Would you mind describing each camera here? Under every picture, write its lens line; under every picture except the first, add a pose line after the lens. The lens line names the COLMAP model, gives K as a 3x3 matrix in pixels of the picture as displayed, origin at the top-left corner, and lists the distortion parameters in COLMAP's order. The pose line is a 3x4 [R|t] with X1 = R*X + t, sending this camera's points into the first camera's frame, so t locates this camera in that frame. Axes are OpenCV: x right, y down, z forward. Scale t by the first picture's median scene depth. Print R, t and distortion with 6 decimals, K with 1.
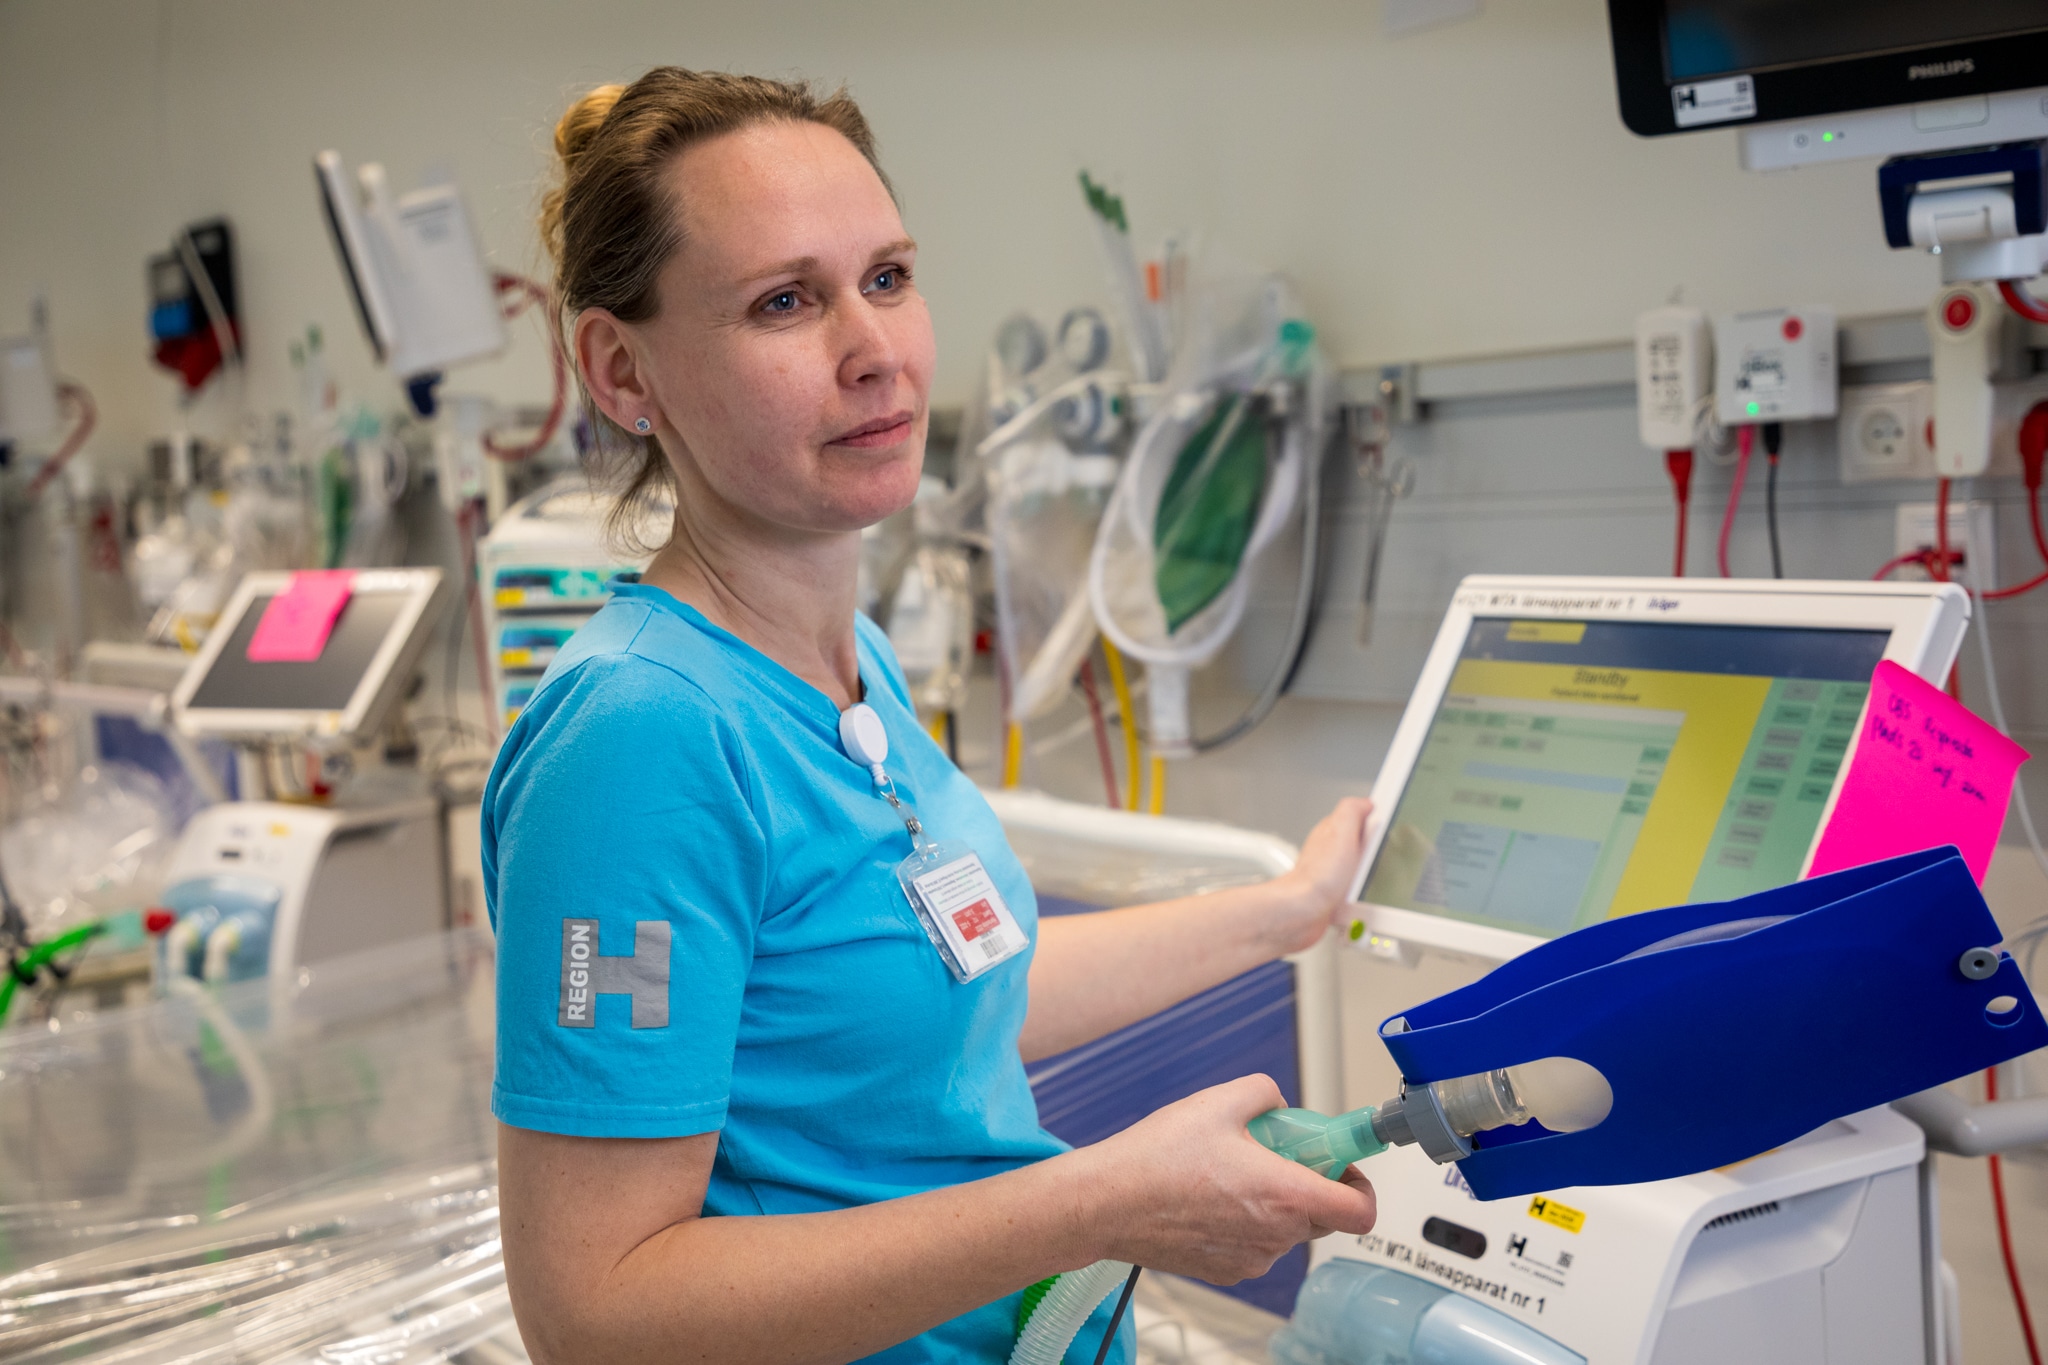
lens RADIAL K [[2423.8, 0, 1024.0], [0, 2423.8, 682.5], [0, 0, 1]] dist [0.144432, 0.009628]
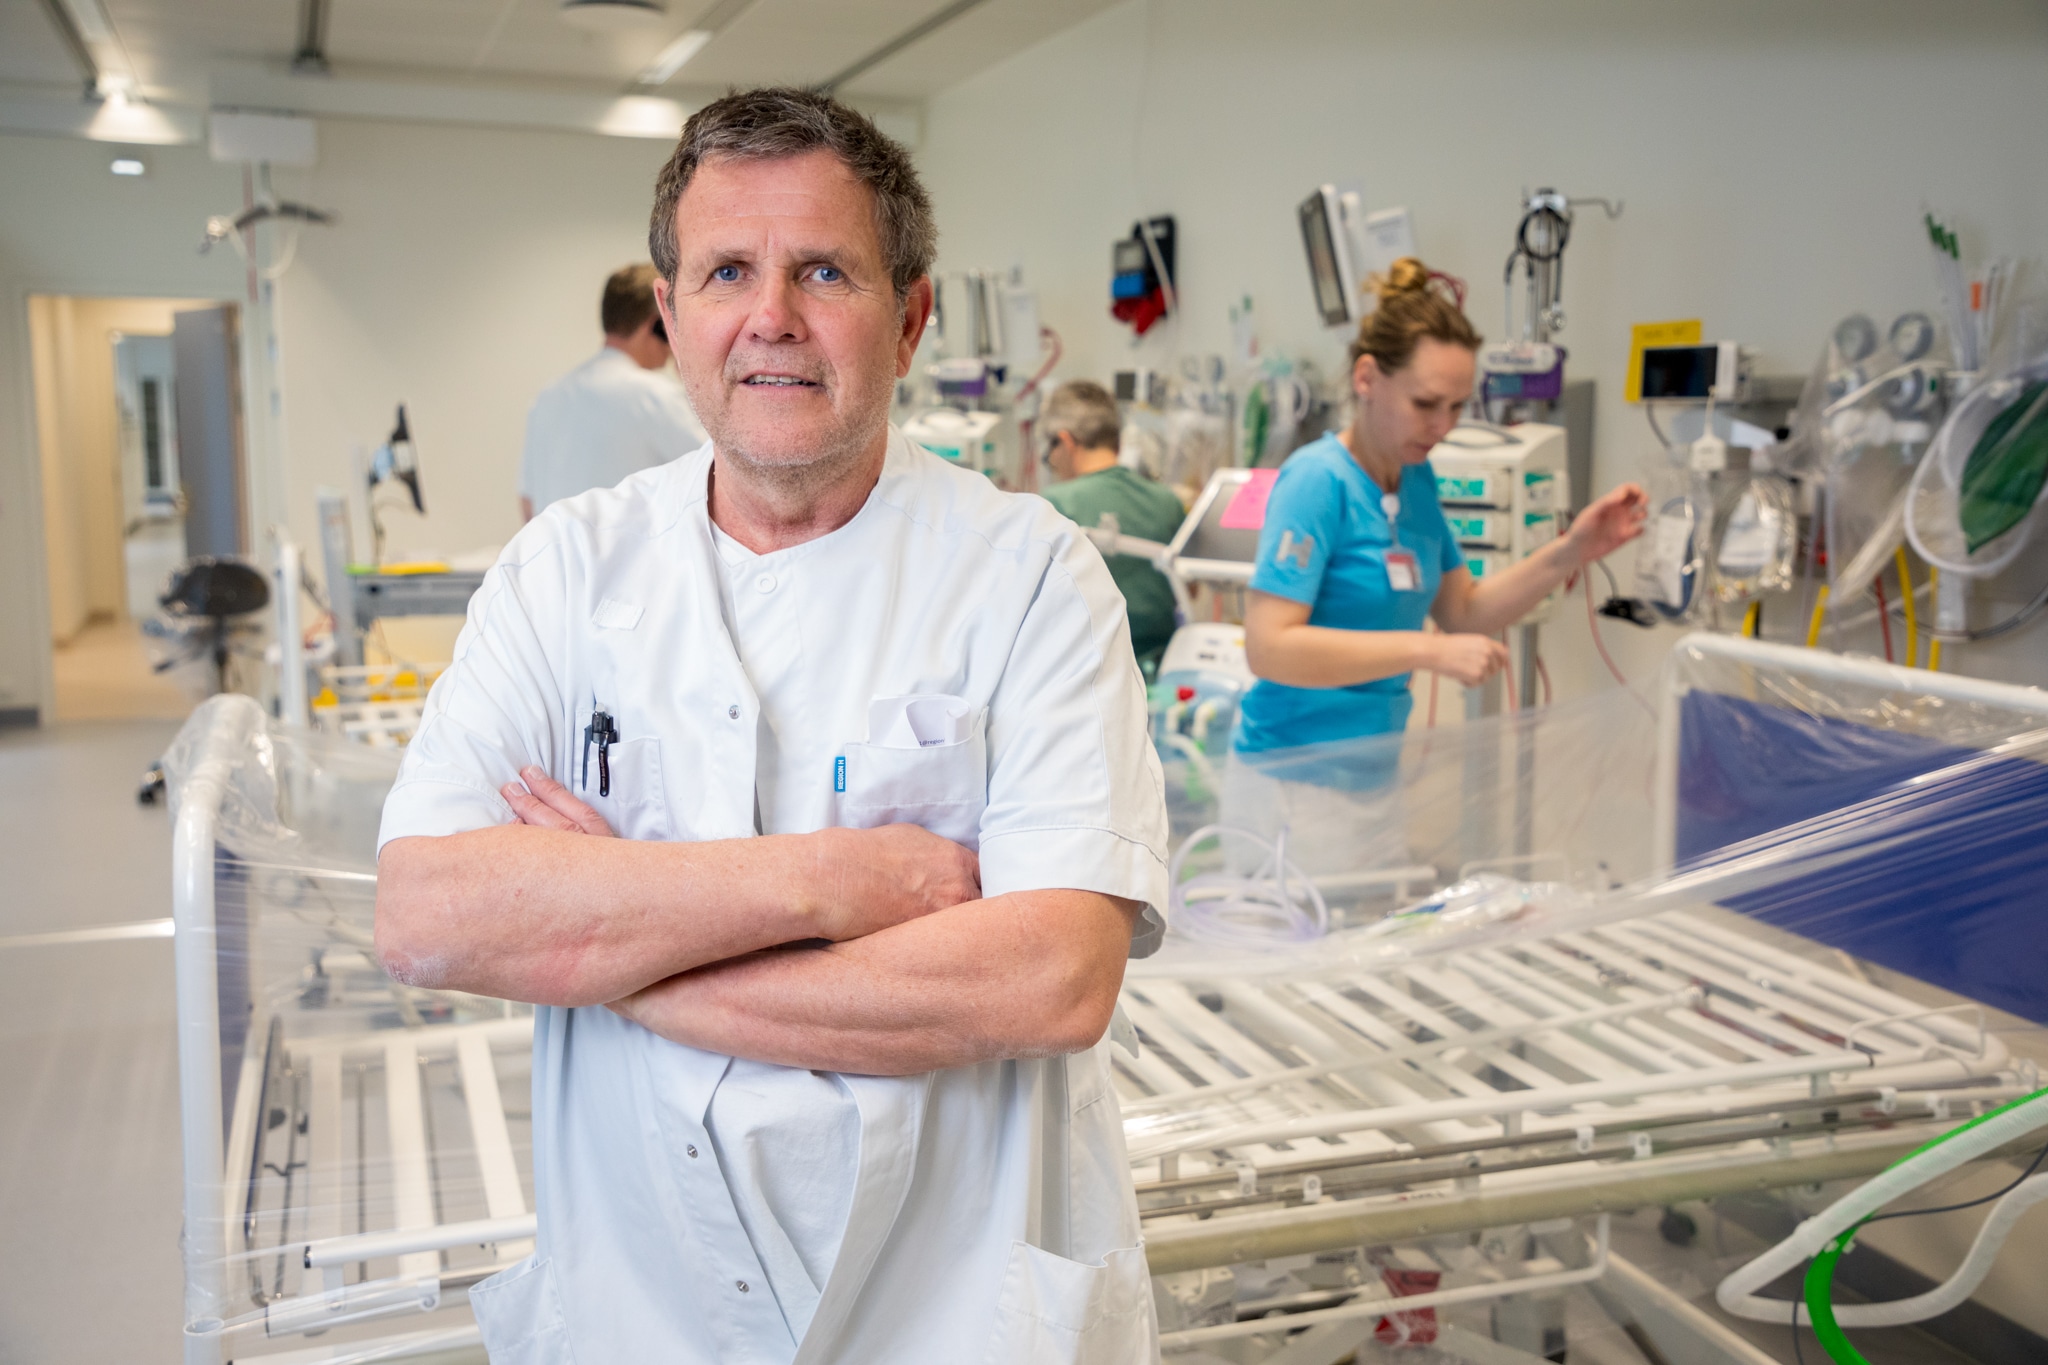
lens RADIAL K [[1987.6, 0, 1024.0], [0, 1987.6, 682.5], [0, 0, 1]] dist [0.055379, 0.012166]
pose [[0.956420, 0.094002, -0.276448, -0.125153], [-0.078506, 0.994685, 0.066621, 0.018582], [0.281242, -0.042015, 0.958717, -0.252723]]
